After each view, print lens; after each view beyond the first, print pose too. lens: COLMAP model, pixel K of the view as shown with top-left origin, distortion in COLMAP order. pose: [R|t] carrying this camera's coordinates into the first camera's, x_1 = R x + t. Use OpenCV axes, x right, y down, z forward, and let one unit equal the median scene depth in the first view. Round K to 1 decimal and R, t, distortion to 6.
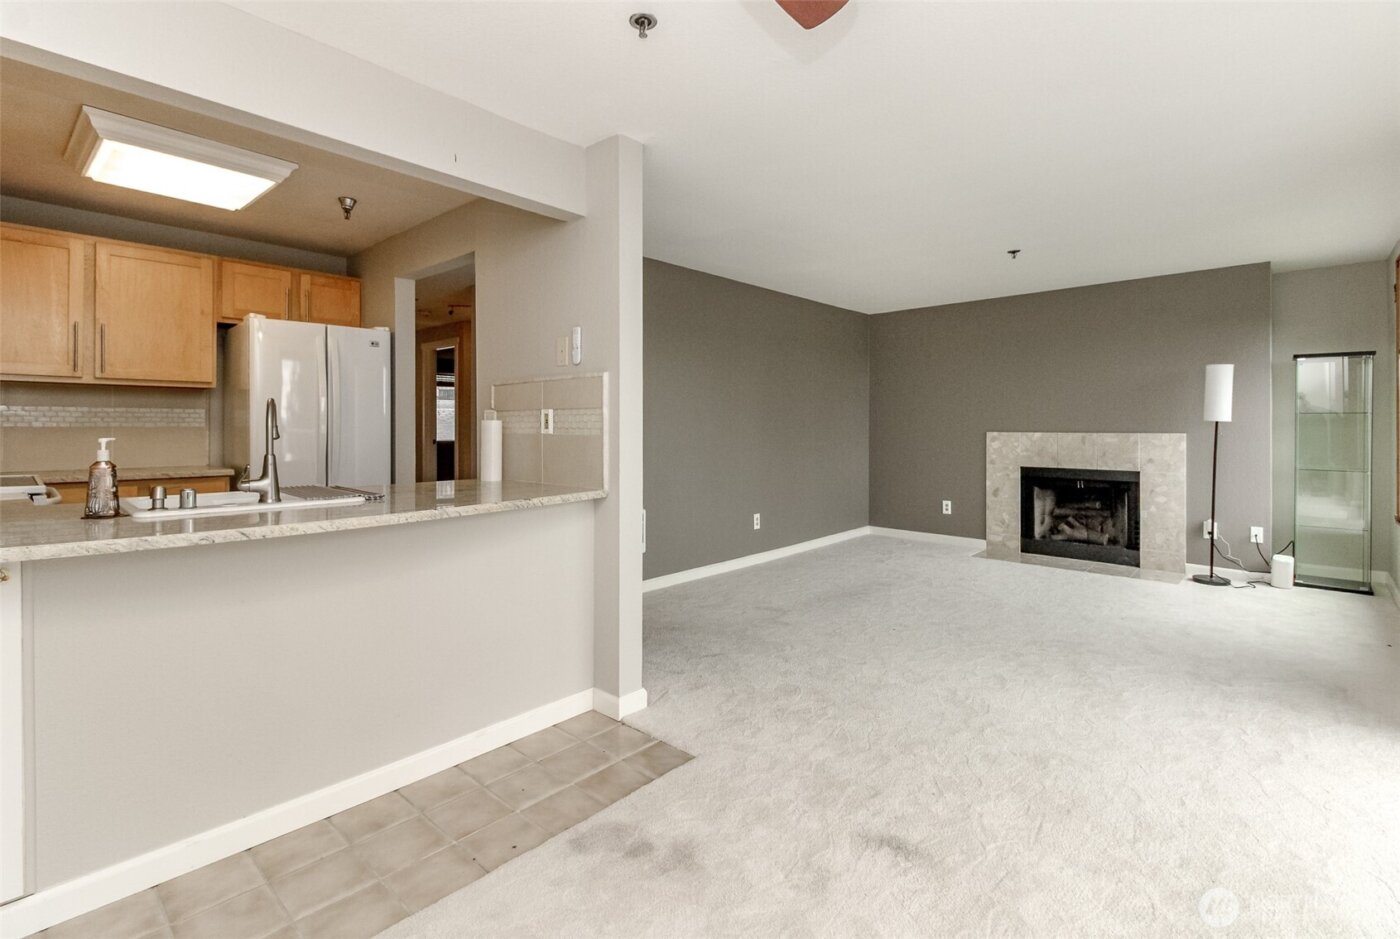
lens RADIAL K [[639.9, 0, 697.9], [0, 639.9, 424.7], [0, 0, 1]] dist [0.024033, -0.010948]
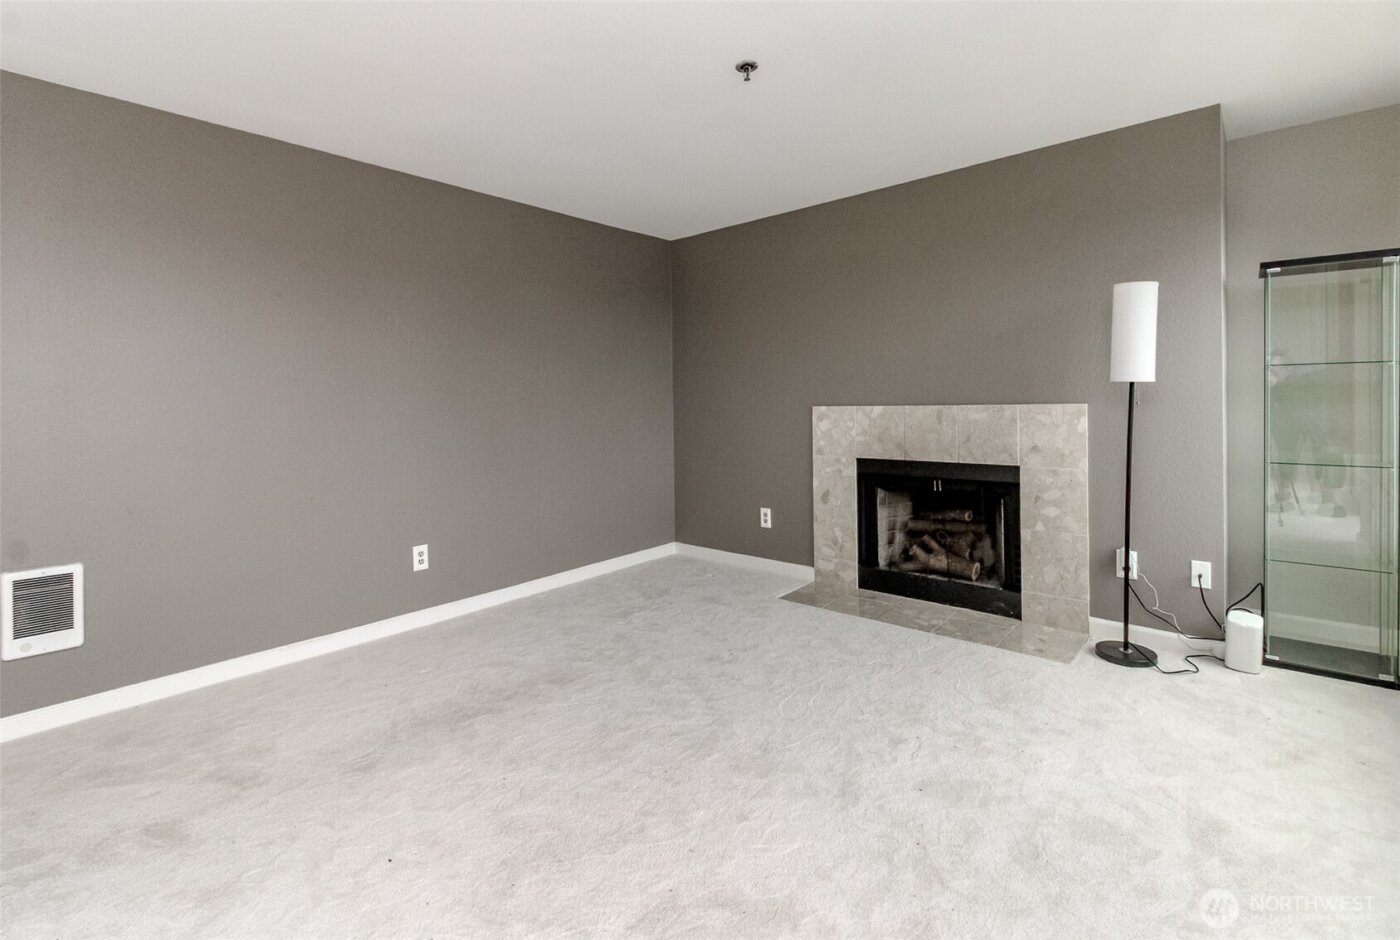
lens RADIAL K [[644.9, 0, 689.2], [0, 644.9, 410.9], [0, 0, 1]] dist [0.014090, -0.002571]
pose [[0.999575, -0.018316, 0.022675, 0.350473], [0.017990, 0.999733, 0.014480, 0.004585], [-0.022934, -0.014066, 0.999638, 0.381572]]
